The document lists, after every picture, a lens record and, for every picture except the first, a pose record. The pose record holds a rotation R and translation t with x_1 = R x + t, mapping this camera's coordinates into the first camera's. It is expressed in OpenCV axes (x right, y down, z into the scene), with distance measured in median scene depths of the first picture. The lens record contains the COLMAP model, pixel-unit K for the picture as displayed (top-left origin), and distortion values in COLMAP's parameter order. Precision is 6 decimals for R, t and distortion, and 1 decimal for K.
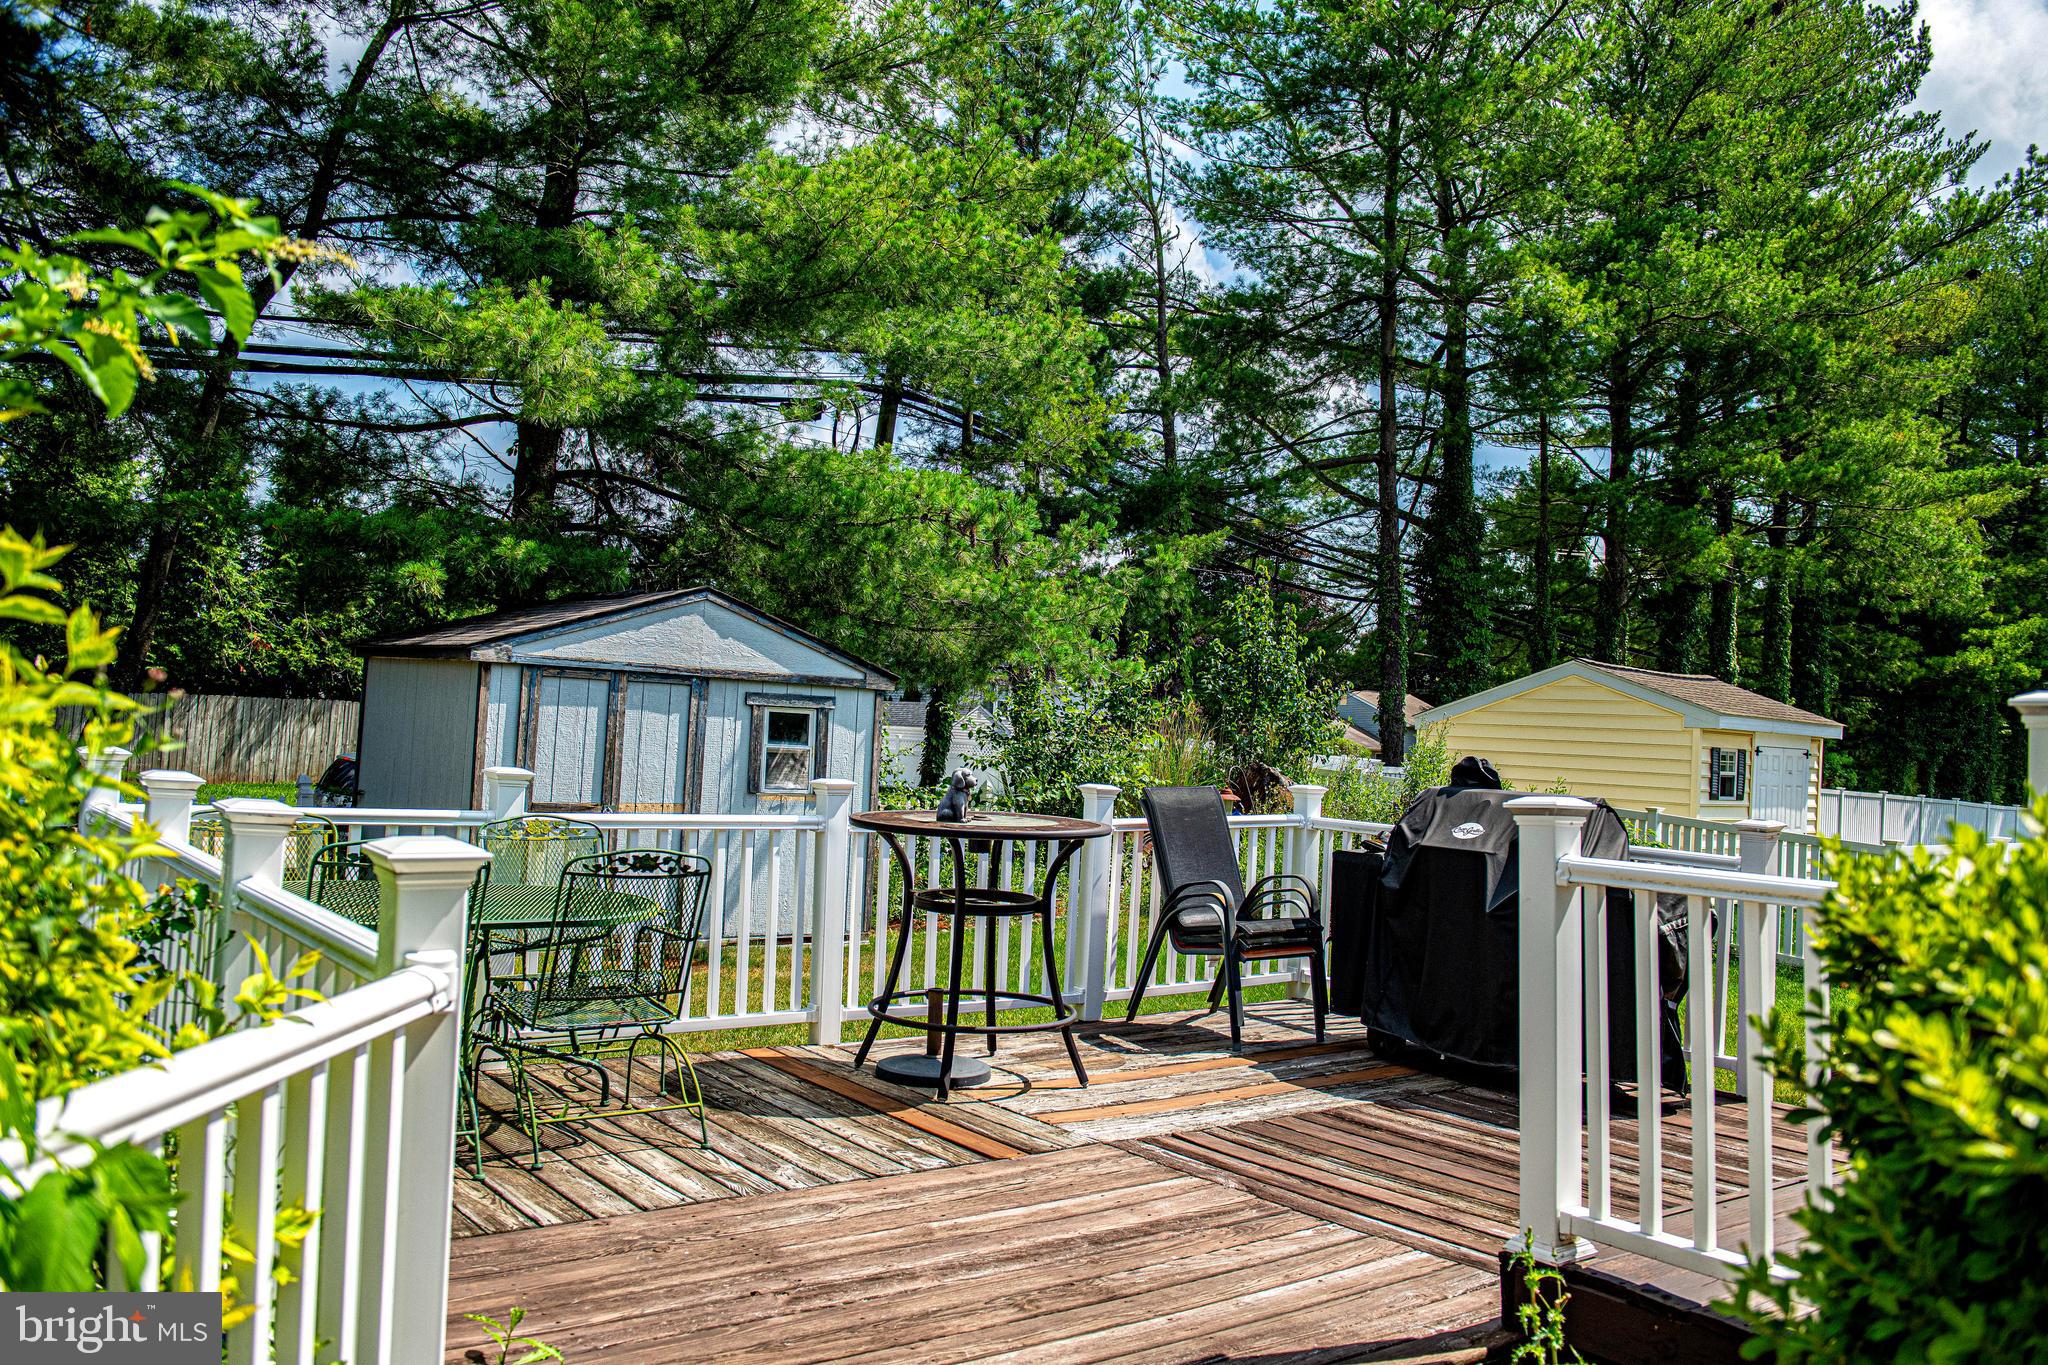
lens RADIAL K [[1686.8, 0, 1042.2], [0, 1686.8, 691.9], [0, 0, 1]] dist [-0.014599, -0.015882]
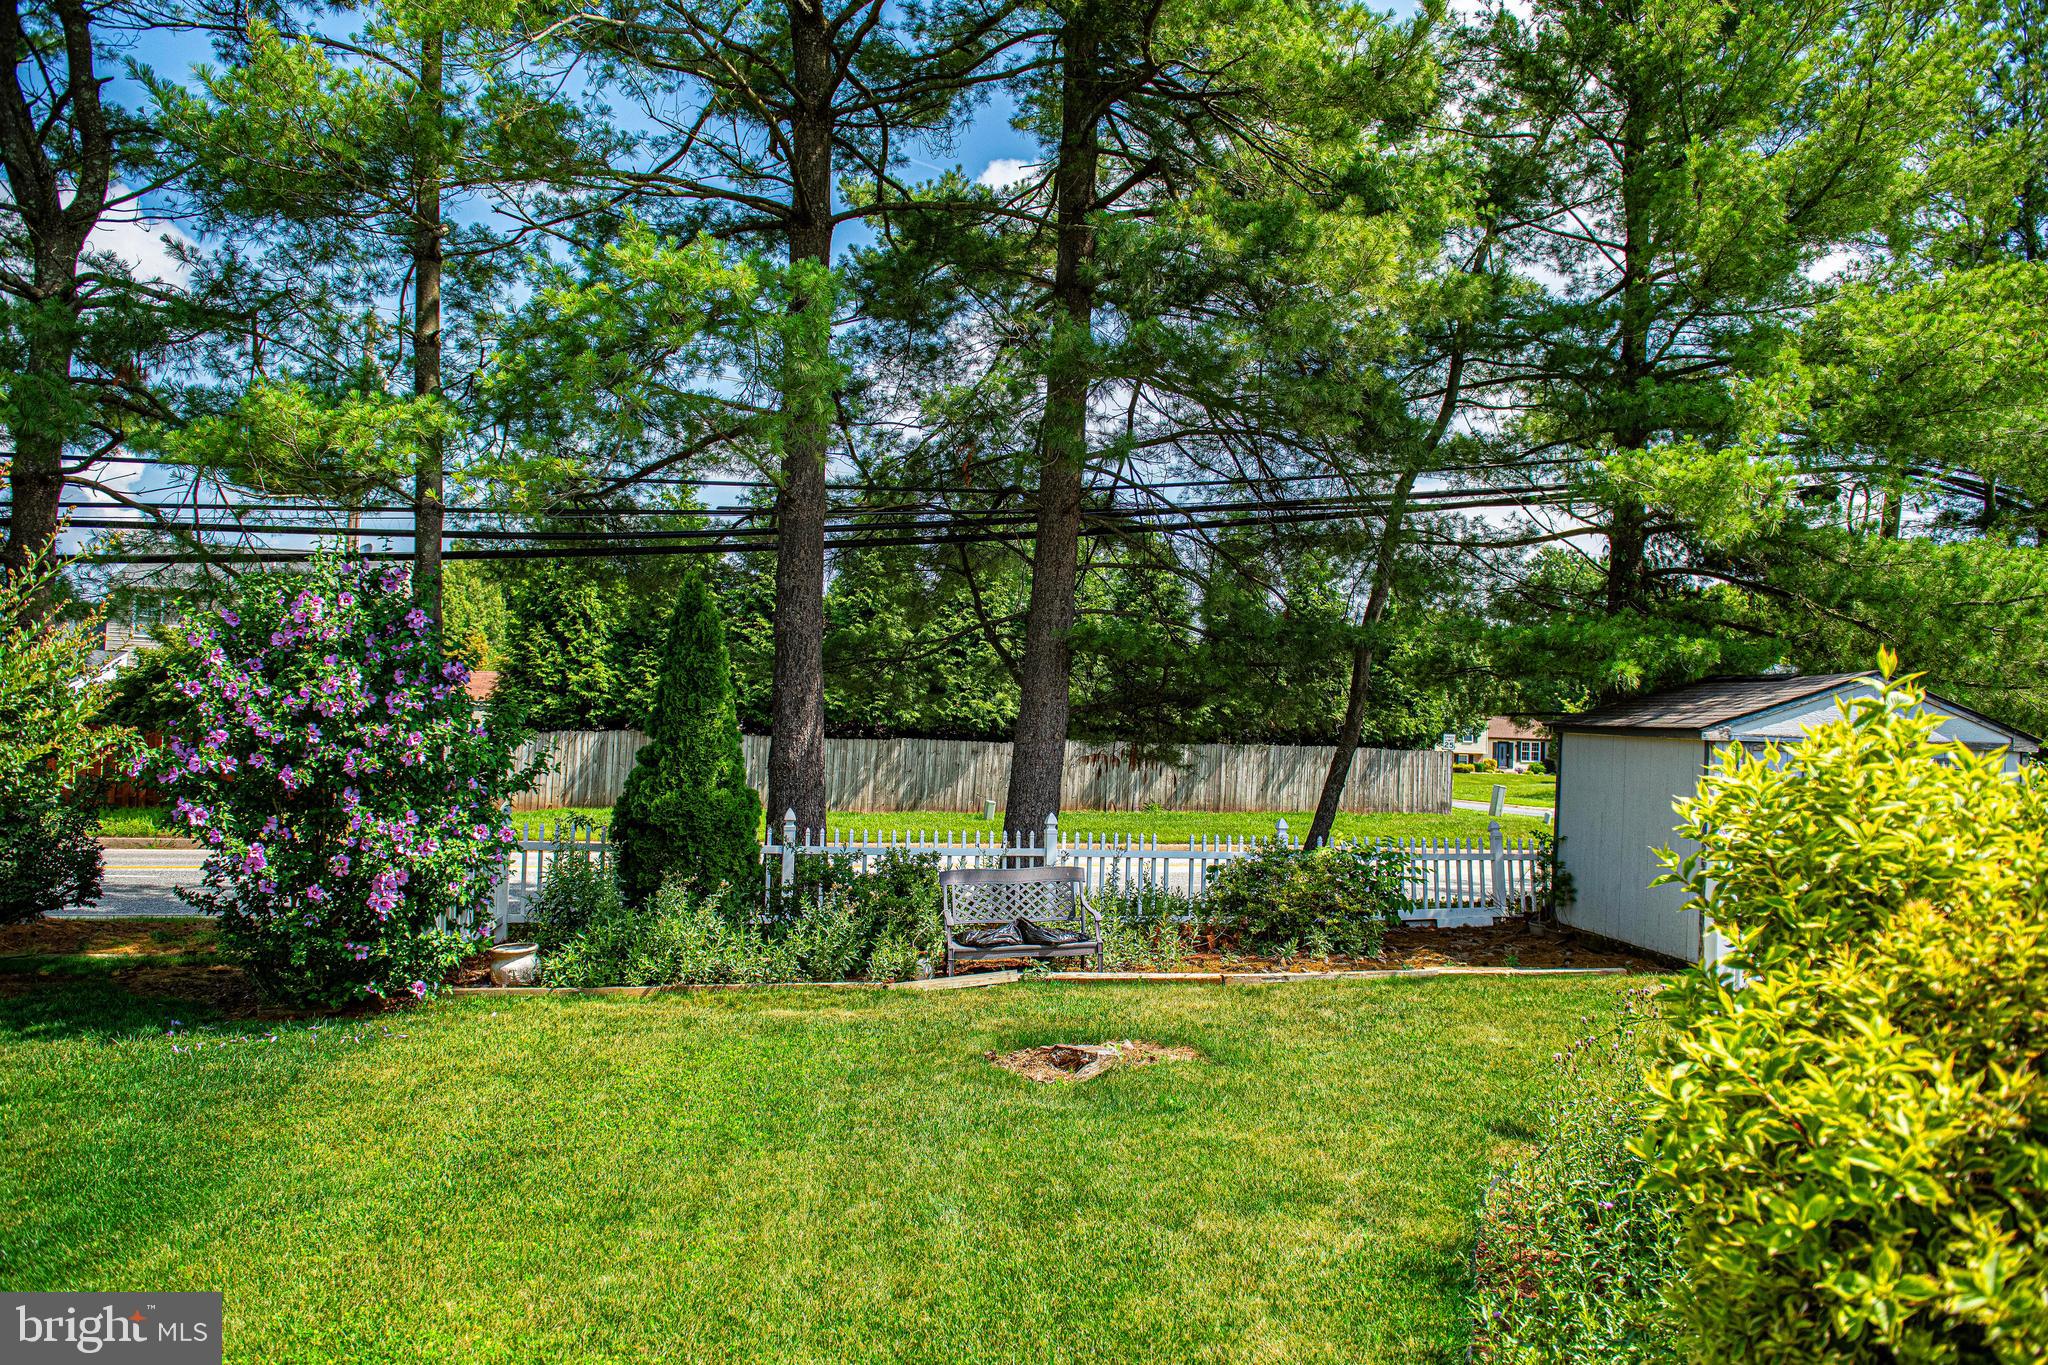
lens RADIAL K [[1427.8, 0, 1028.1], [0, 1427.8, 683.1], [0, 0, 1]] dist [-0.050929, 0.001833]
pose [[0.859615, -0.036491, -0.509637, -0.145960], [0.021937, 0.999163, -0.034540, -0.022393], [0.510471, 0.018511, 0.859696, -0.105711]]
